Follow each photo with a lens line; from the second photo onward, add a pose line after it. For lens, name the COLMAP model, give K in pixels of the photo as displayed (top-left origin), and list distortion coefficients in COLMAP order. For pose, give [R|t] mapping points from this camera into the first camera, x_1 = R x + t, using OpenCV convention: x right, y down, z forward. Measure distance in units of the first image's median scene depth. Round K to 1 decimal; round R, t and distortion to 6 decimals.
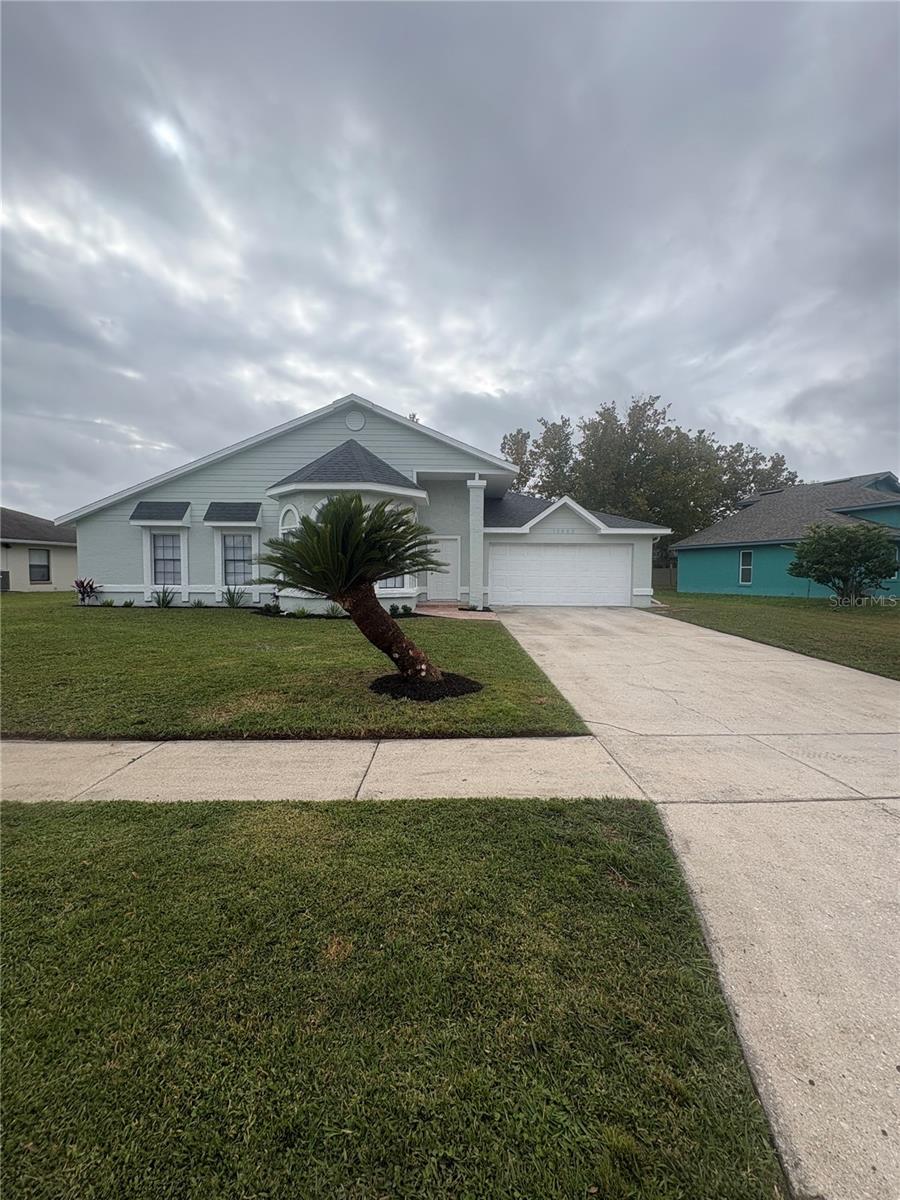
lens RADIAL K [[481.6, 0, 449.7], [0, 481.6, 591.1], [0, 0, 1]] dist [0.002594, 0.000653]
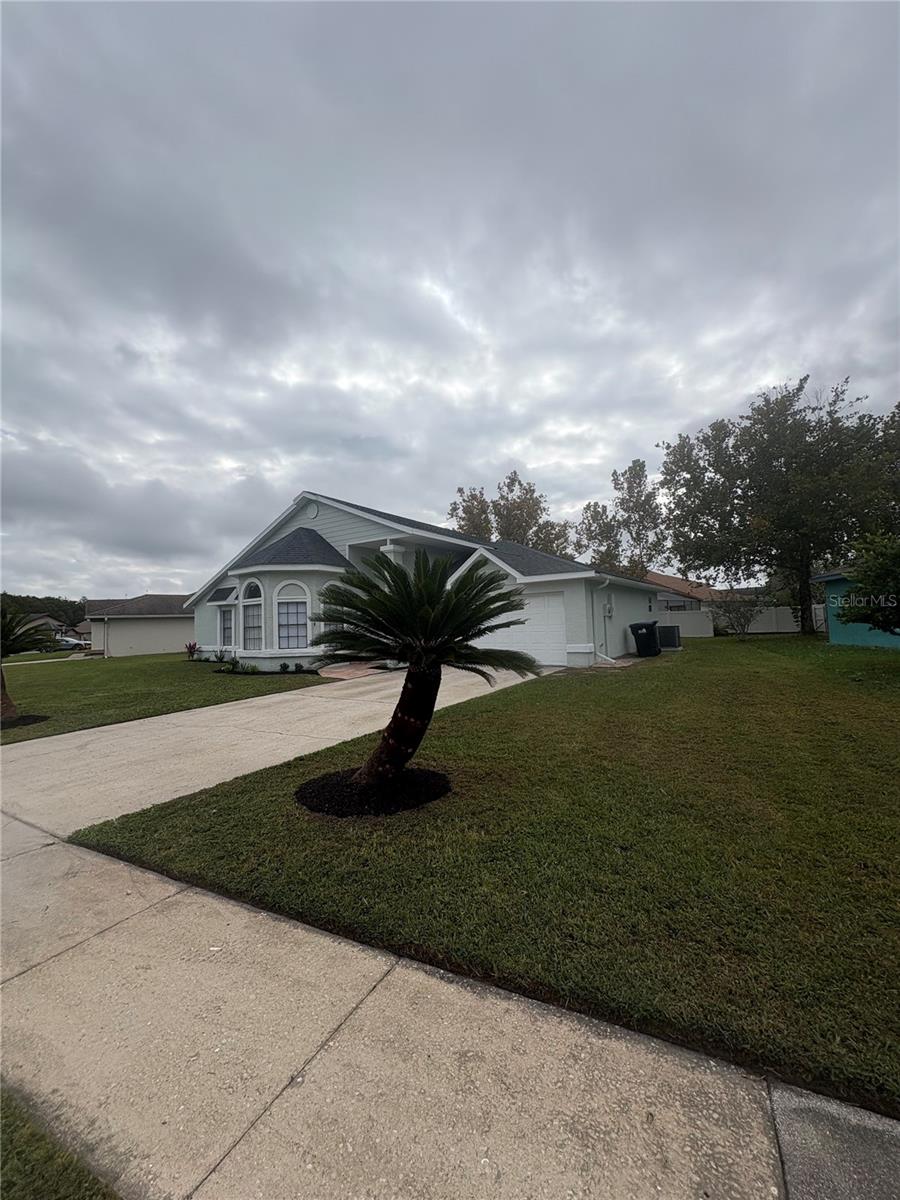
lens RADIAL K [[481.6, 0, 455.4], [0, 481.6, 590.3], [0, 0, 1]] dist [0.002594, 0.000653]
pose [[0.823338, -0.074340, -0.562662, 0.771674], [0.019172, 0.994462, -0.103335, -0.017134], [0.567228, 0.074292, 0.820203, 0.216053]]
